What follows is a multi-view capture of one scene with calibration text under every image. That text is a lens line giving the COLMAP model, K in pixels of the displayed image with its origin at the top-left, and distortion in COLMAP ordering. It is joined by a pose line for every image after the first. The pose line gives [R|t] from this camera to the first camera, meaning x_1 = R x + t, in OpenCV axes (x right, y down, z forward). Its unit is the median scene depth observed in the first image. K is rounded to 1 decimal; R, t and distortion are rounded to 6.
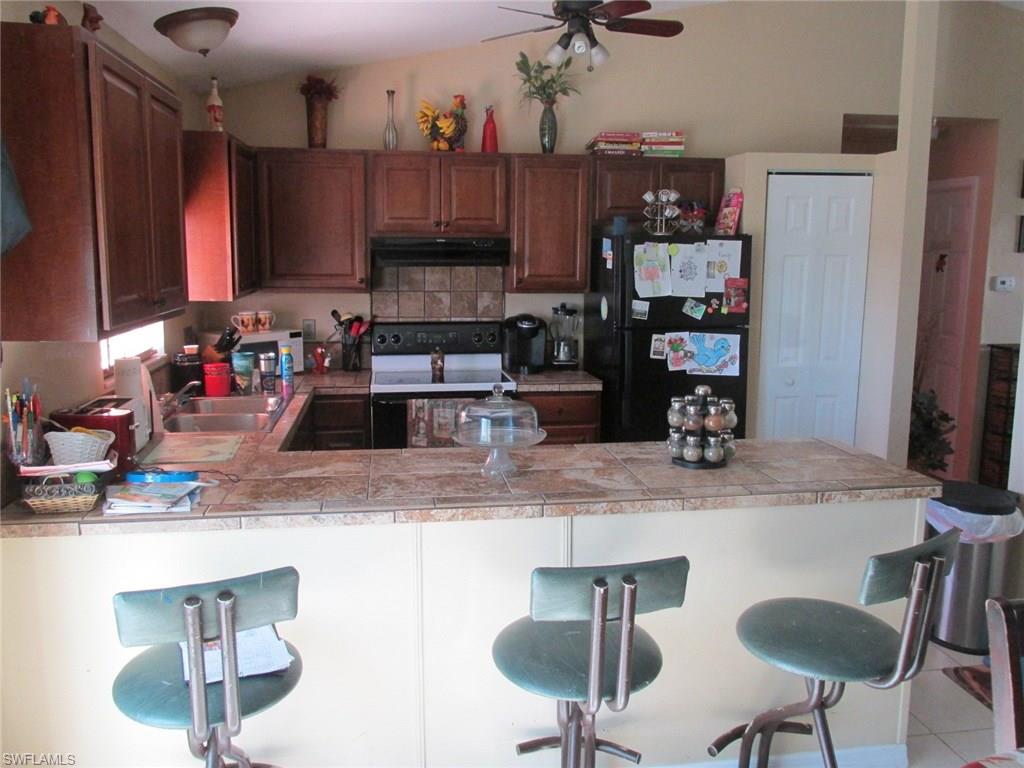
lens RADIAL K [[856.4, 0, 520.2], [0, 856.4, 387.2], [0, 0, 1]] dist [-0.025660, 0.008308]
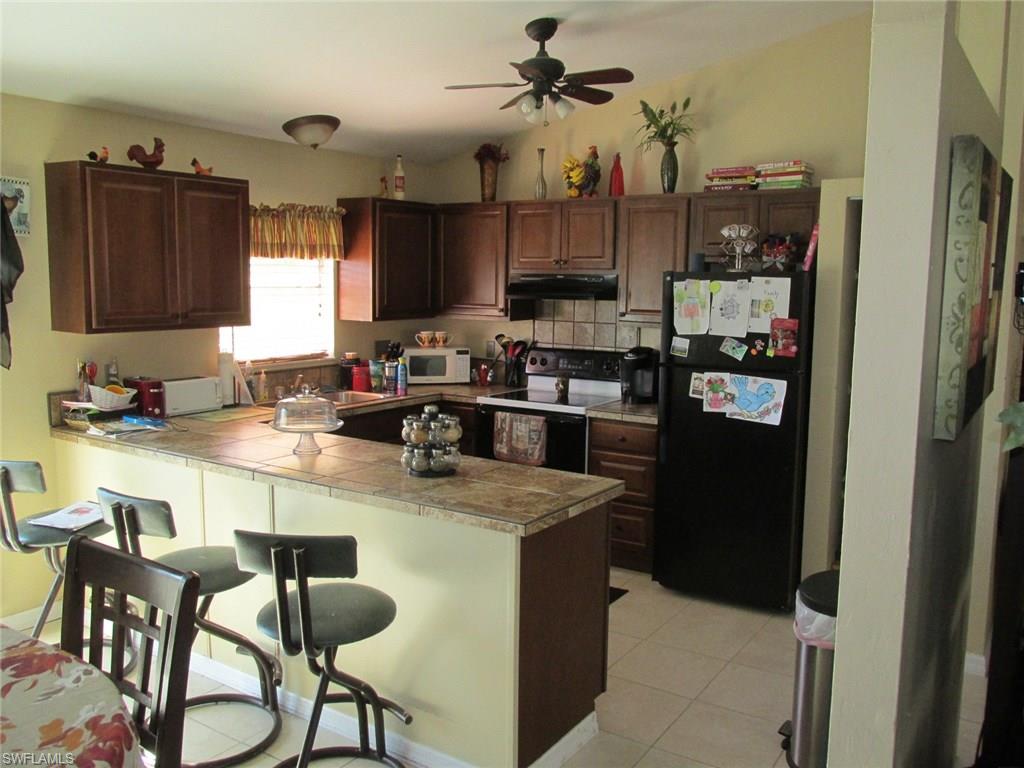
lens RADIAL K [[856.4, 0, 513.5], [0, 856.4, 384.2], [0, 0, 1]] dist [-0.025660, 0.008308]
pose [[0.741278, 0.085075, -0.665785, 0.650379], [-0.113039, 0.993590, 0.001105, -0.026228], [0.661611, 0.074441, 0.746143, 0.133460]]
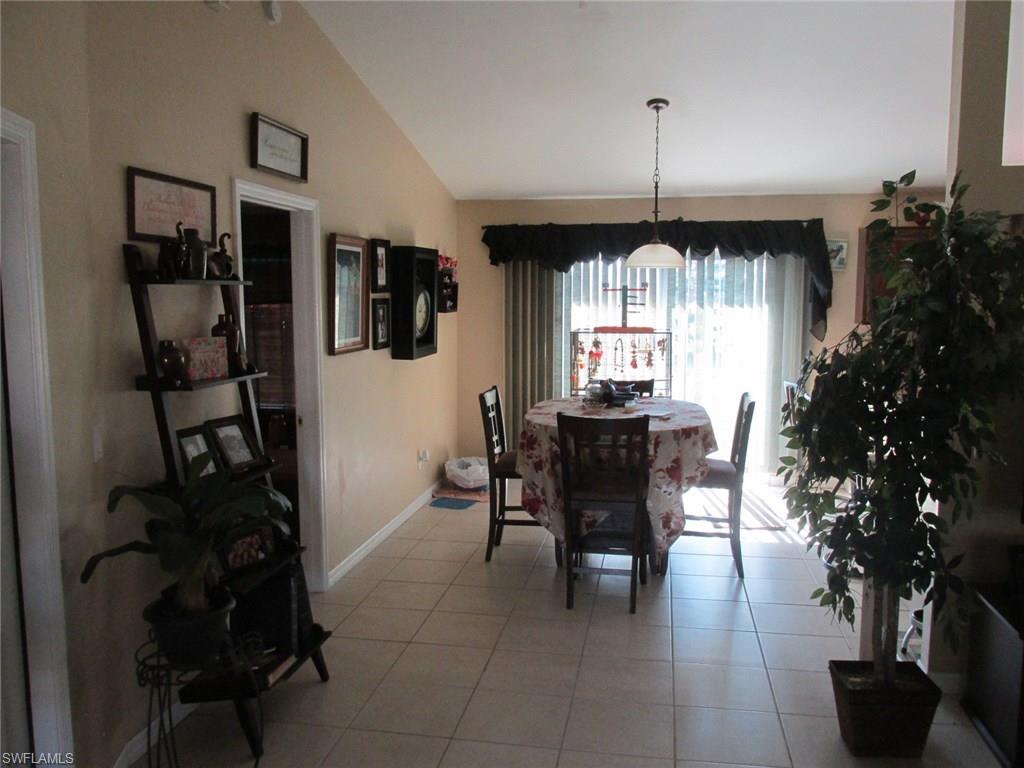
lens RADIAL K [[856.4, 0, 508.8], [0, 856.4, 387.5], [0, 0, 1]] dist [-0.025660, 0.008308]
pose [[-0.316722, 0.099658, -0.943269, 1.395749], [-0.144967, 0.977696, 0.151971, -0.056921], [0.937375, 0.184875, -0.295210, 0.362483]]
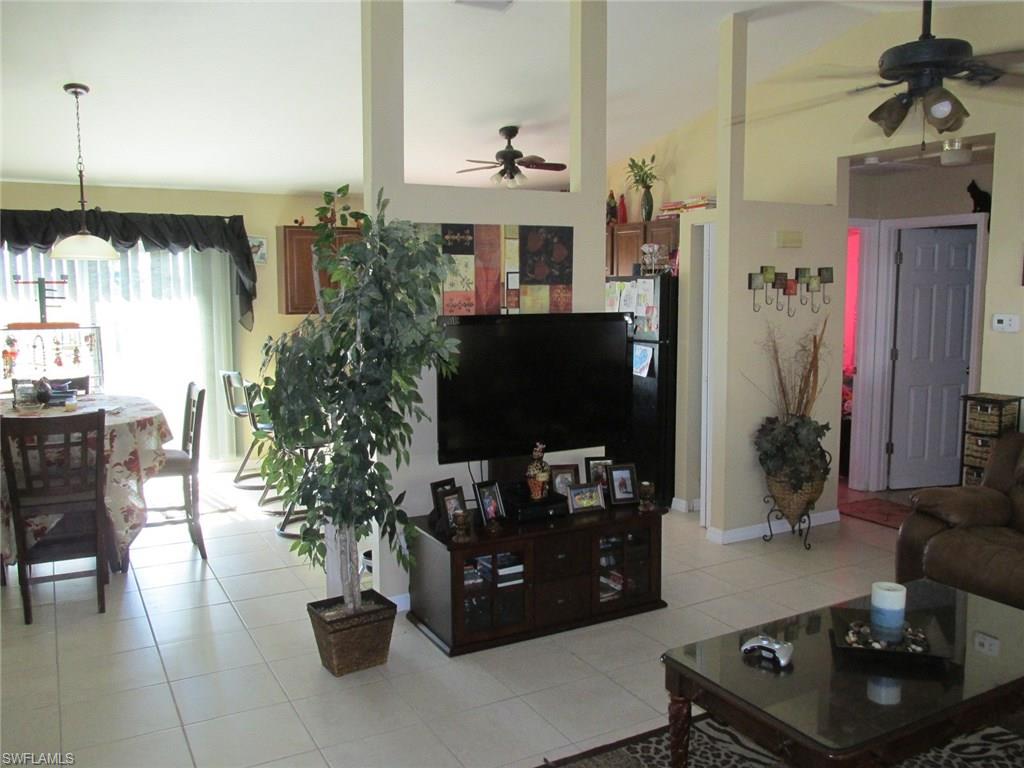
lens RADIAL K [[856.4, 0, 516.7], [0, 856.4, 380.6], [0, 0, 1]] dist [-0.025660, 0.008308]
pose [[0.347911, 0.098637, -0.932324, 1.468457], [-0.142312, 0.988483, 0.051472, -0.049531], [0.926664, 0.114773, 0.357941, 0.320148]]
